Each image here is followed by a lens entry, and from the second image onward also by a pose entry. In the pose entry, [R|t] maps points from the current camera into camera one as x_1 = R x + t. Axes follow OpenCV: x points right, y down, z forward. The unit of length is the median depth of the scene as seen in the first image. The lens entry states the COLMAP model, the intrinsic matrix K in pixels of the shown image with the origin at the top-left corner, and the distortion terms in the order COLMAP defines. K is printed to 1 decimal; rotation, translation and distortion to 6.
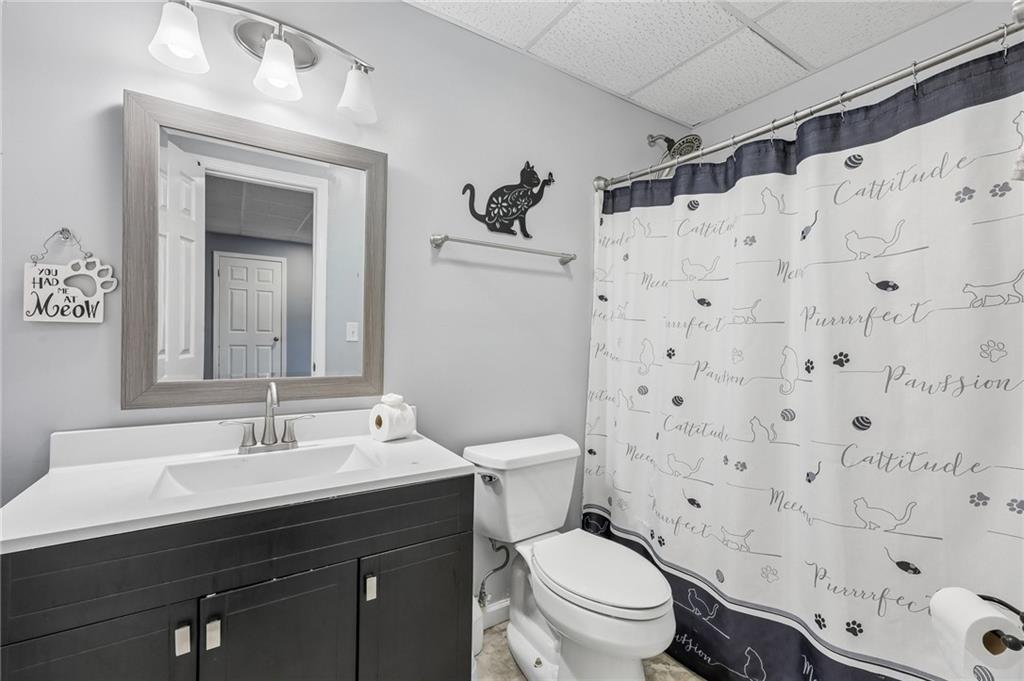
lens RADIAL K [[422.2, 0, 505.8], [0, 422.2, 338.0], [0, 0, 1]] dist [-0.003063, 0.001003]
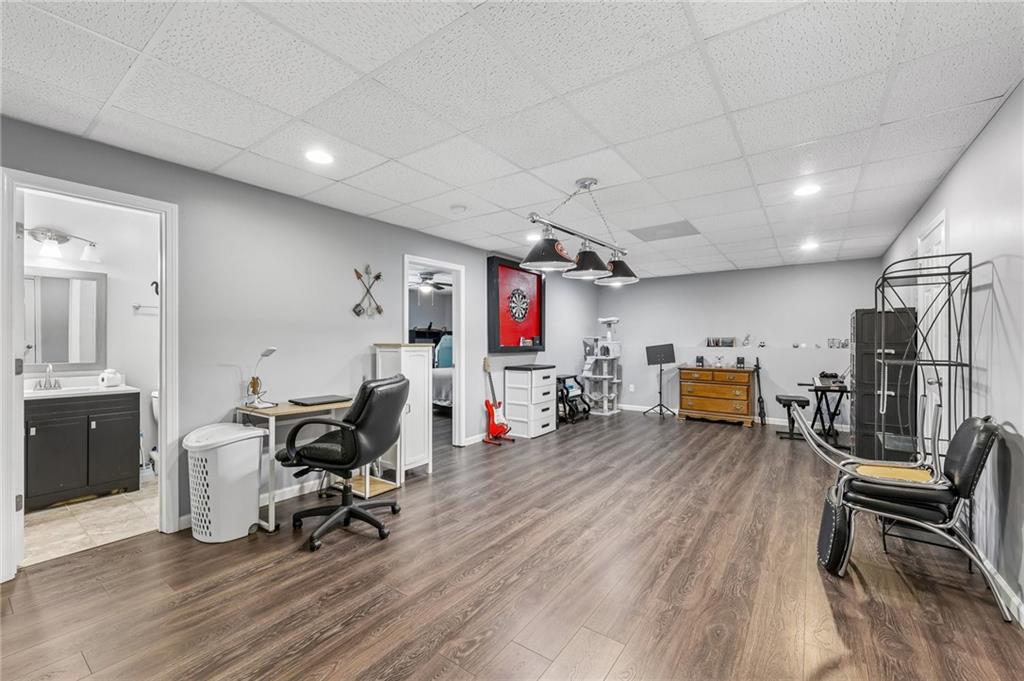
lens RADIAL K [[422.2, 0, 509.8], [0, 422.2, 342.6], [0, 0, 1]] dist [-0.003063, 0.001003]
pose [[0.931262, -0.009638, 0.364222, 1.055643], [0.008022, 0.999950, 0.005947, -0.022070], [-0.364262, -0.002617, 0.931293, -2.254130]]
